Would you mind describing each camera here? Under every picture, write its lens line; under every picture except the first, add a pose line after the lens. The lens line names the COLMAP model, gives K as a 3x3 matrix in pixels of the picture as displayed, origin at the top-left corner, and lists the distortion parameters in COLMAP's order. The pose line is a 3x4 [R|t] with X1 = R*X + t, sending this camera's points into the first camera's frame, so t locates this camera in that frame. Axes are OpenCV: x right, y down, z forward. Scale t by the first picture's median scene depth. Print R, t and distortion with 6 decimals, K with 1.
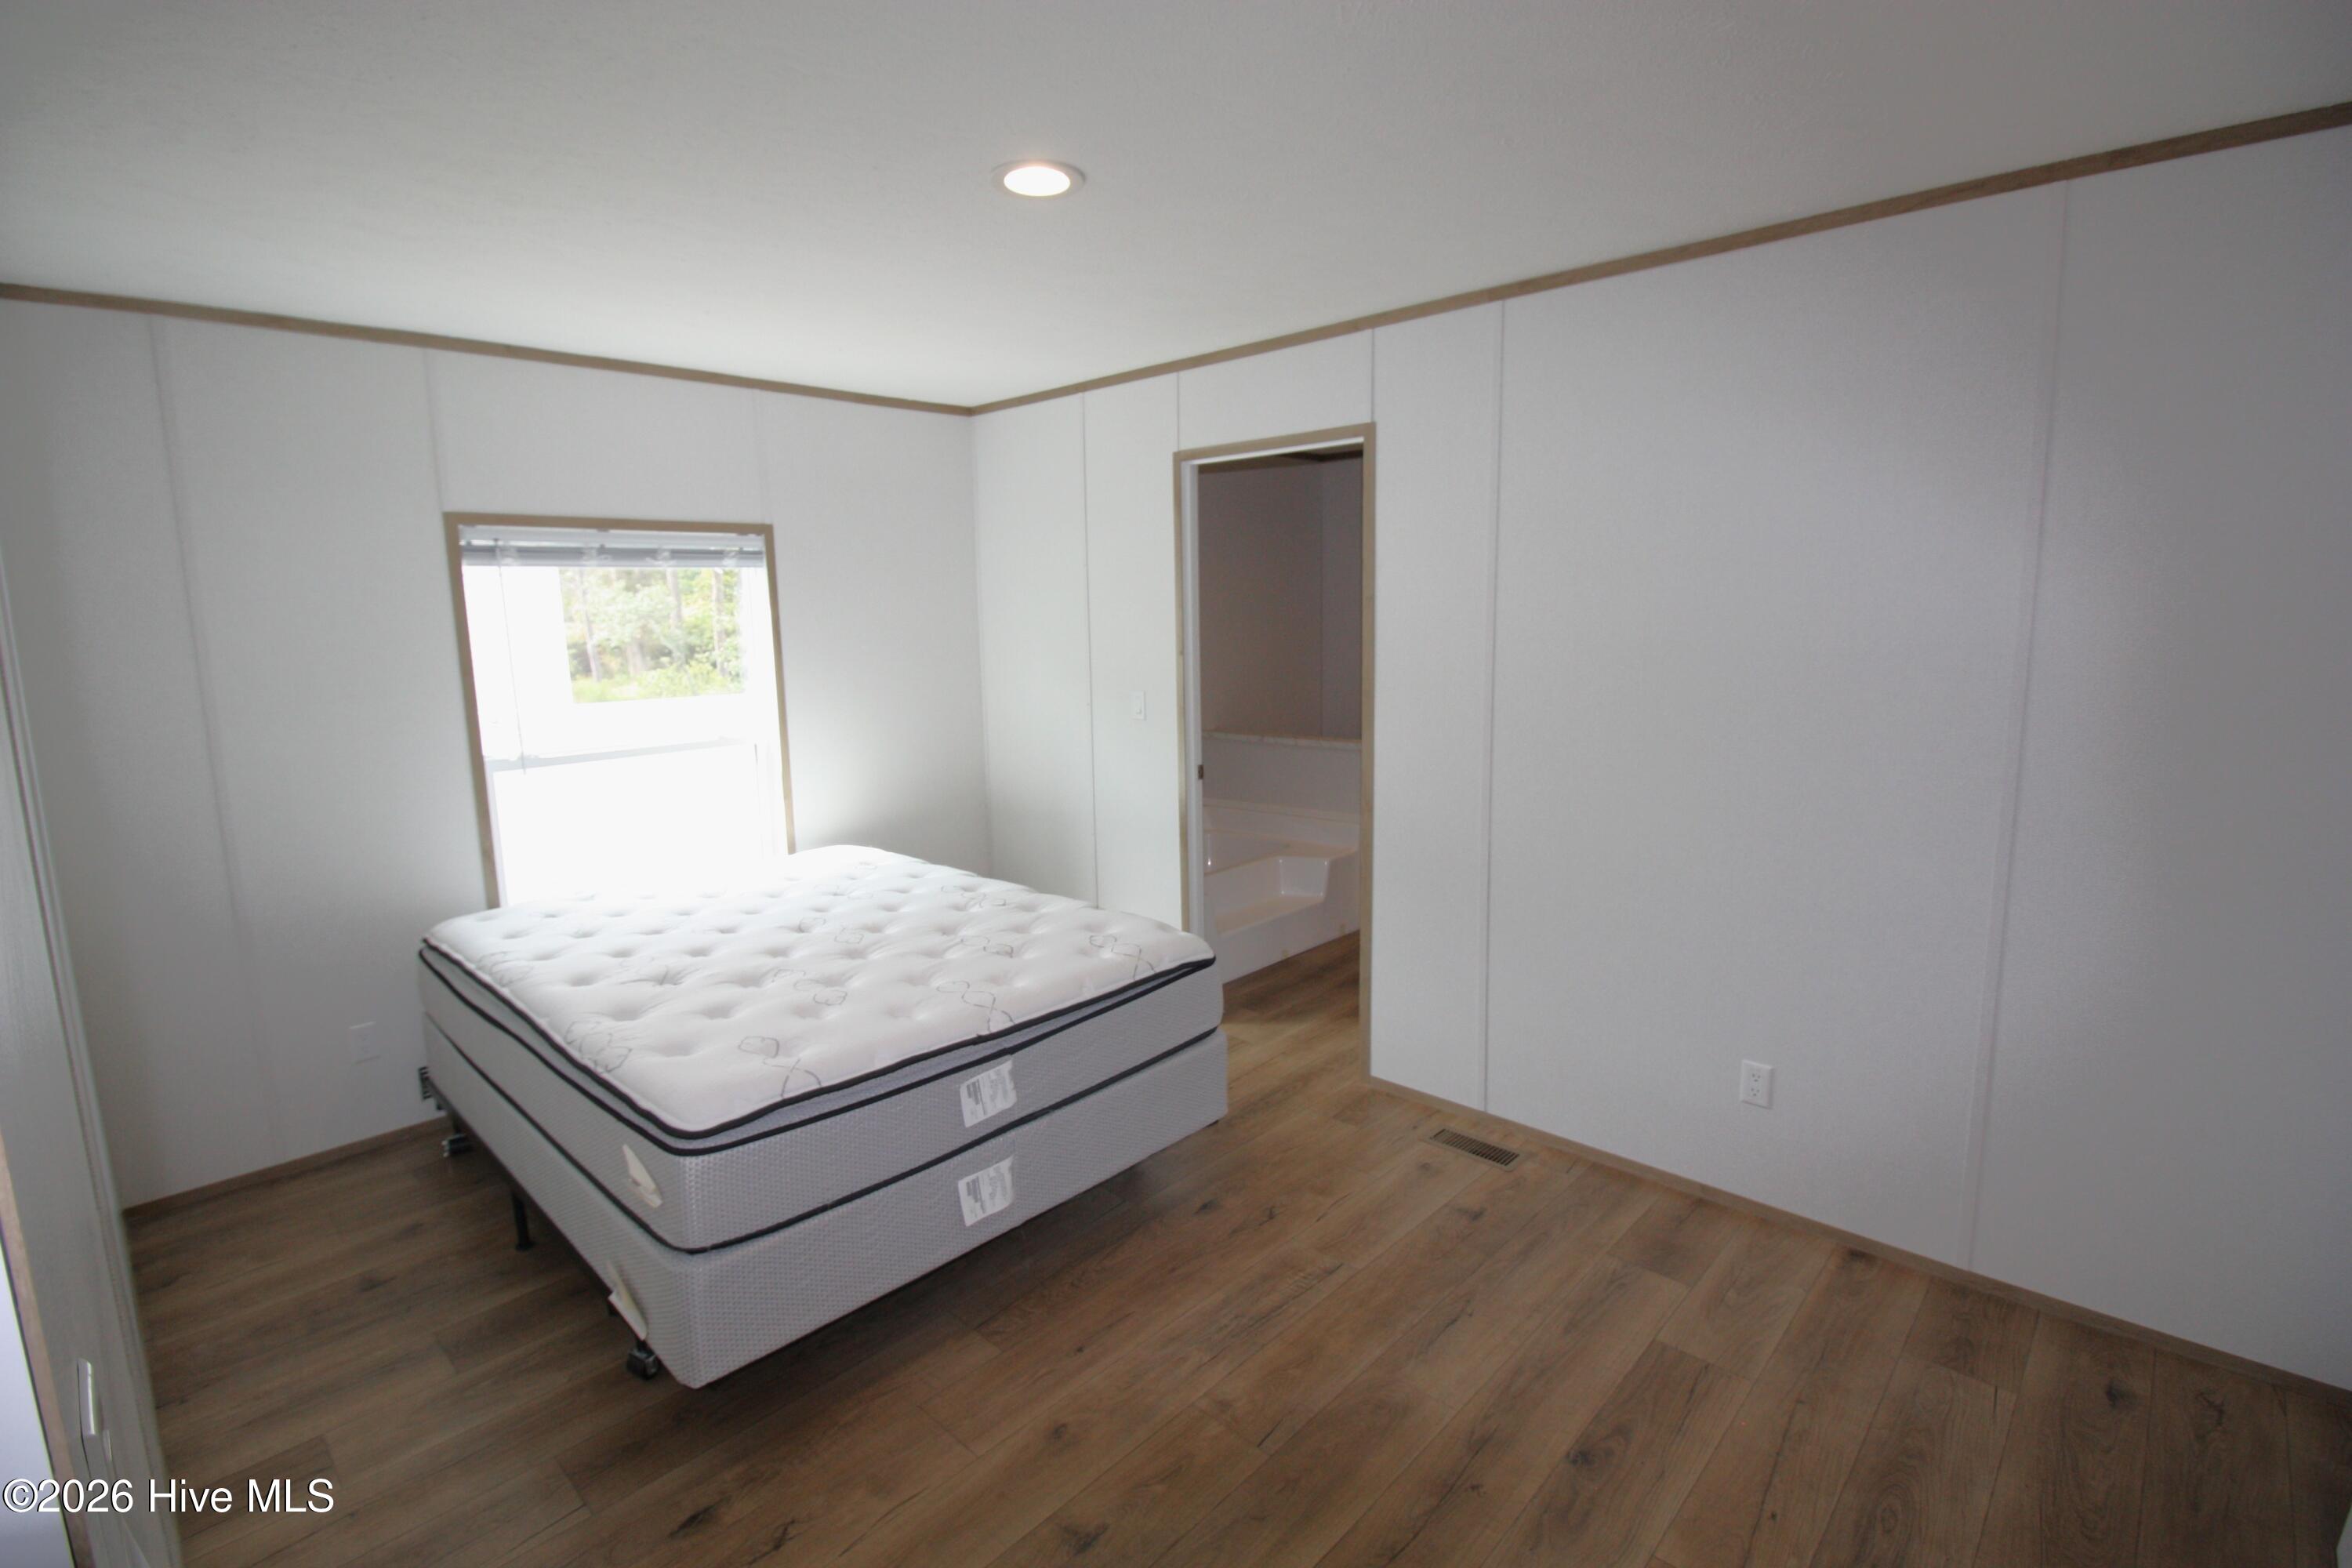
lens RADIAL K [[1092.8, 0, 1177.4], [0, 1092.8, 801.5], [0, 0, 1]] dist [-0.002255, -0.011415]
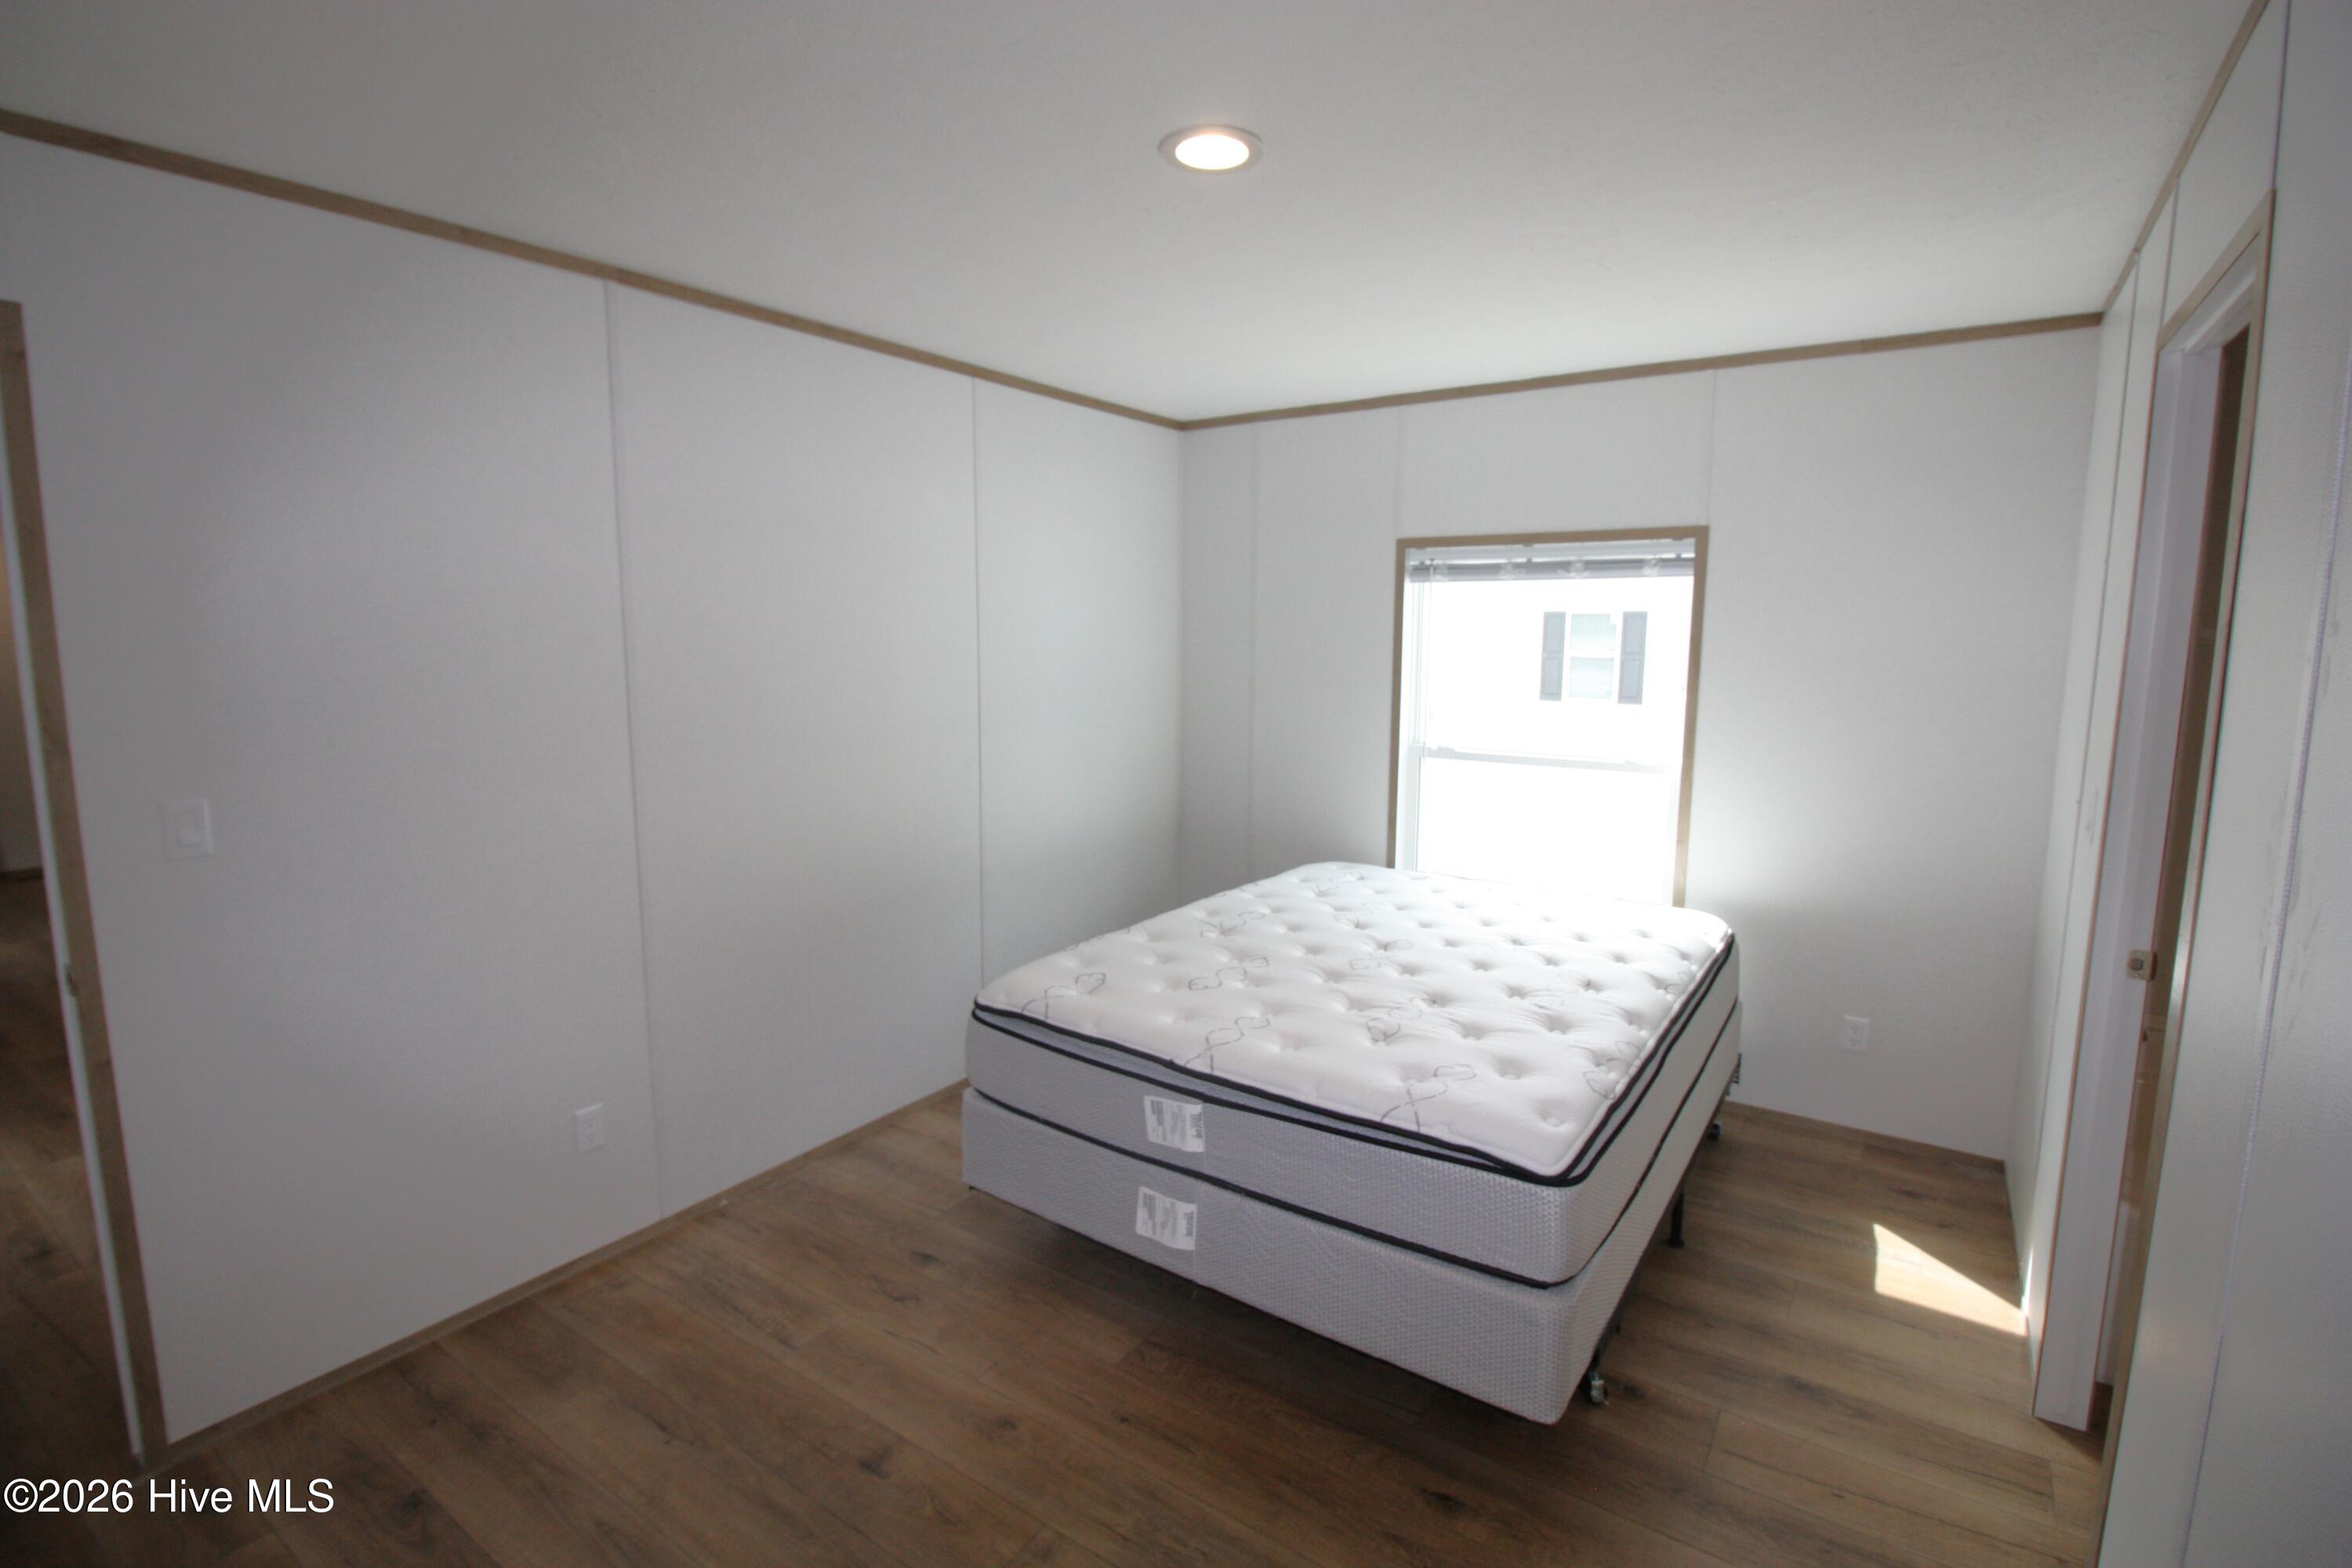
lens RADIAL K [[1092.8, 0, 1132.4], [0, 1092.8, 783.5], [0, 0, 1]] dist [-0.002255, -0.011415]
pose [[0.139790, 0.162079, -0.976826, 1.102918], [-0.182004, 0.973910, 0.135550, -0.232246], [0.973311, 0.158837, 0.165642, 1.152848]]
